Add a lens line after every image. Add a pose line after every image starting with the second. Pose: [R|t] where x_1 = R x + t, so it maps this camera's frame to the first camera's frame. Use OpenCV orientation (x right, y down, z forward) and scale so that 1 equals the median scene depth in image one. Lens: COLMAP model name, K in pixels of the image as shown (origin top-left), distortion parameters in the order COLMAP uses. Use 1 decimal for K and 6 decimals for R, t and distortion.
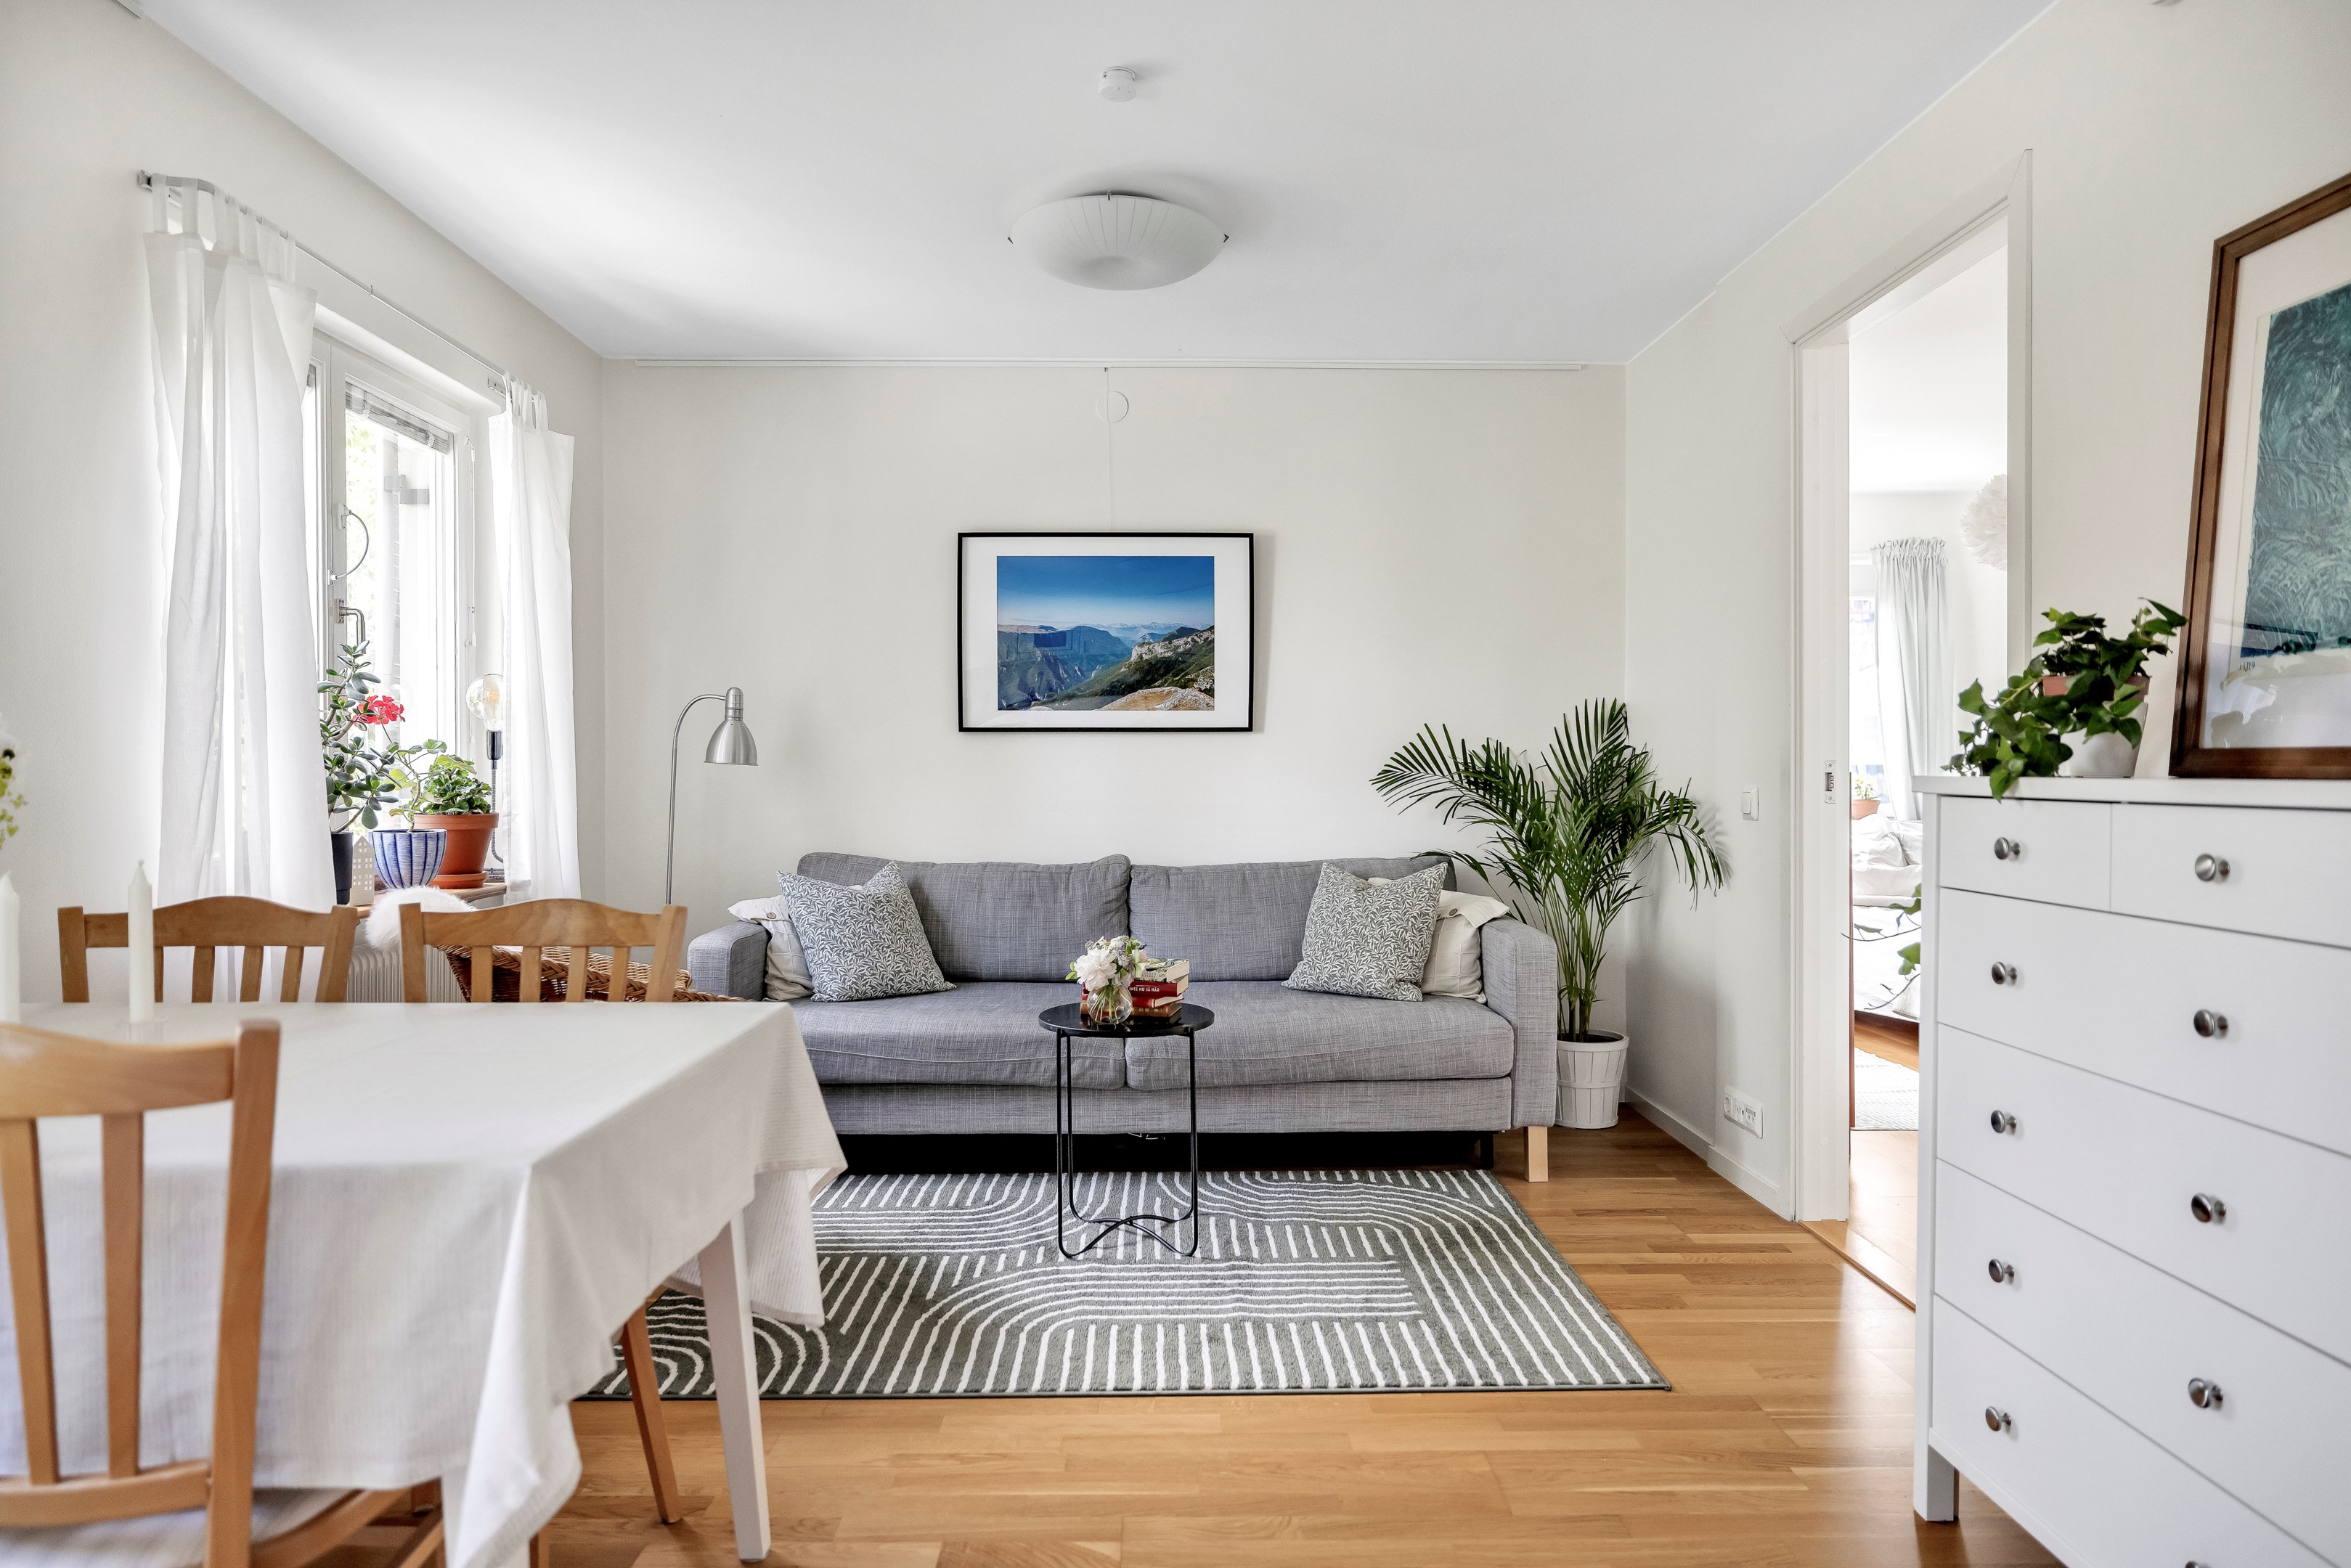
lens RADIAL K [[1410.1, 0, 1181.8], [0, 1410.1, 780.3], [0, 0, 1]] dist [-0.000496, 0.000333]
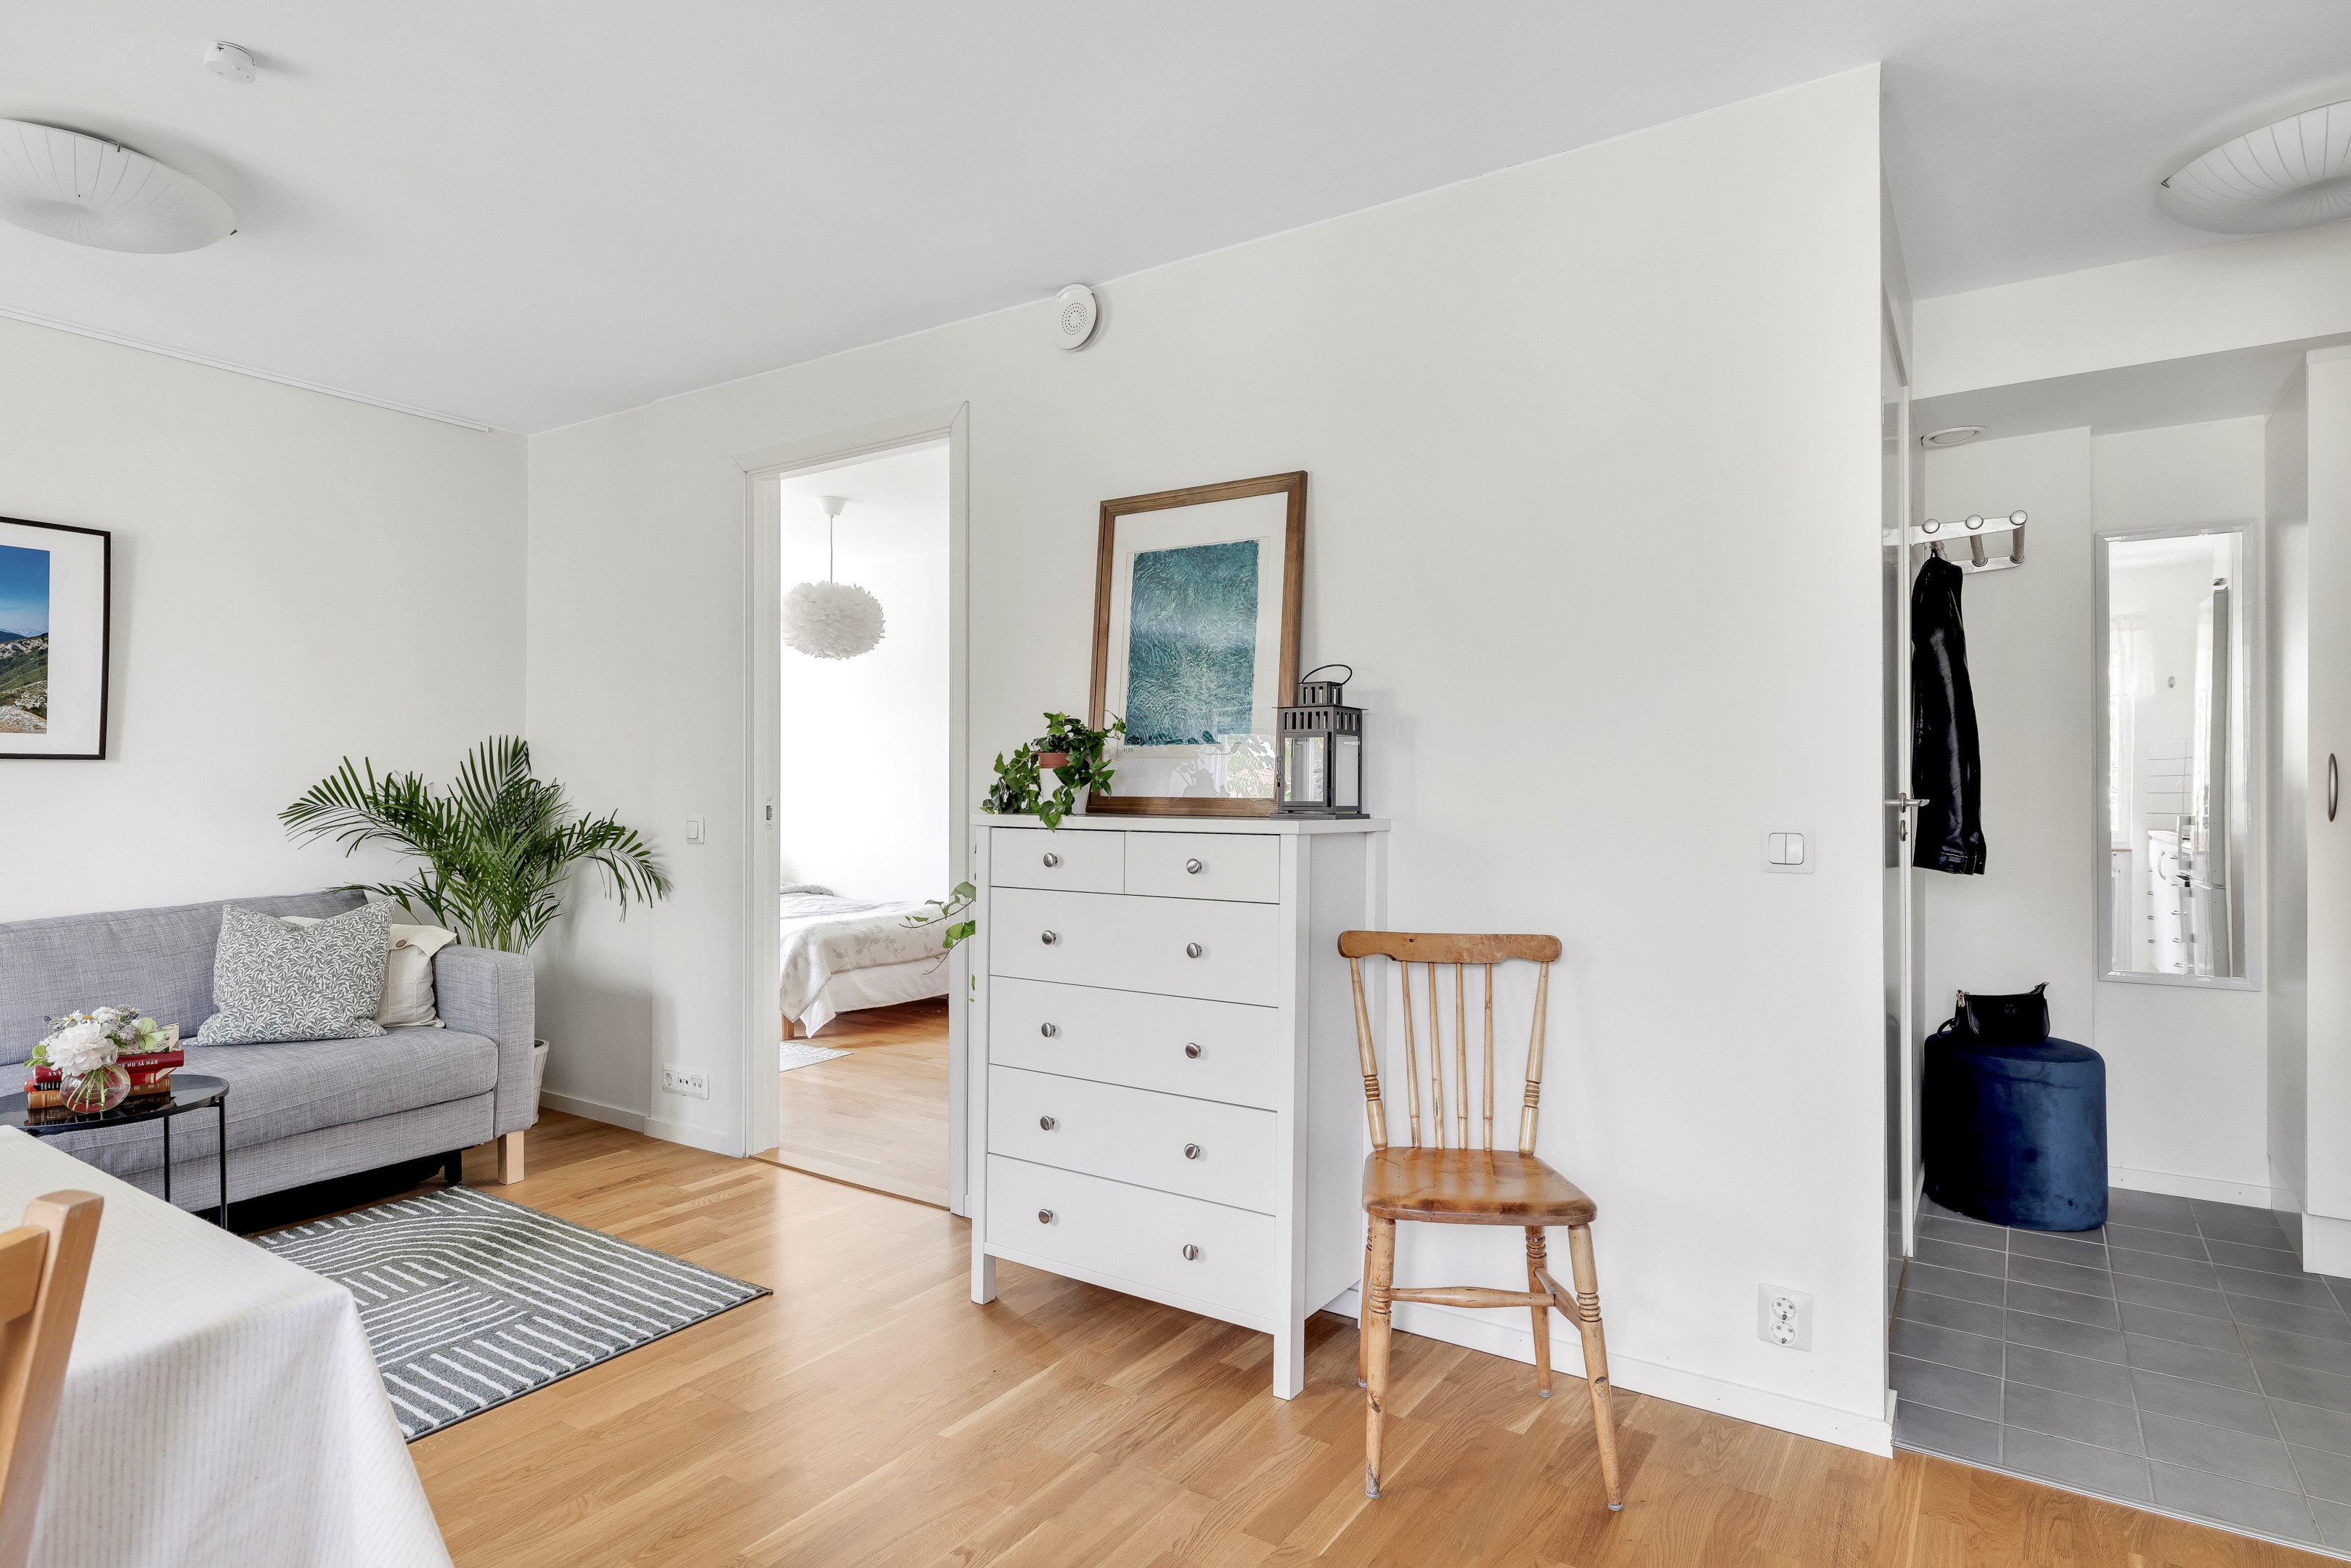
lens RADIAL K [[1248.4, 0, 1162.2], [0, 1248.4, 781.3], [0, 0, 1]] dist [-0.000777, 0.000187]
pose [[0.573178, 0.006344, 0.819406, -0.255084], [0.004236, 0.999934, -0.010705, -0.012876], [-0.819420, 0.009607, 0.573113, 0.035889]]
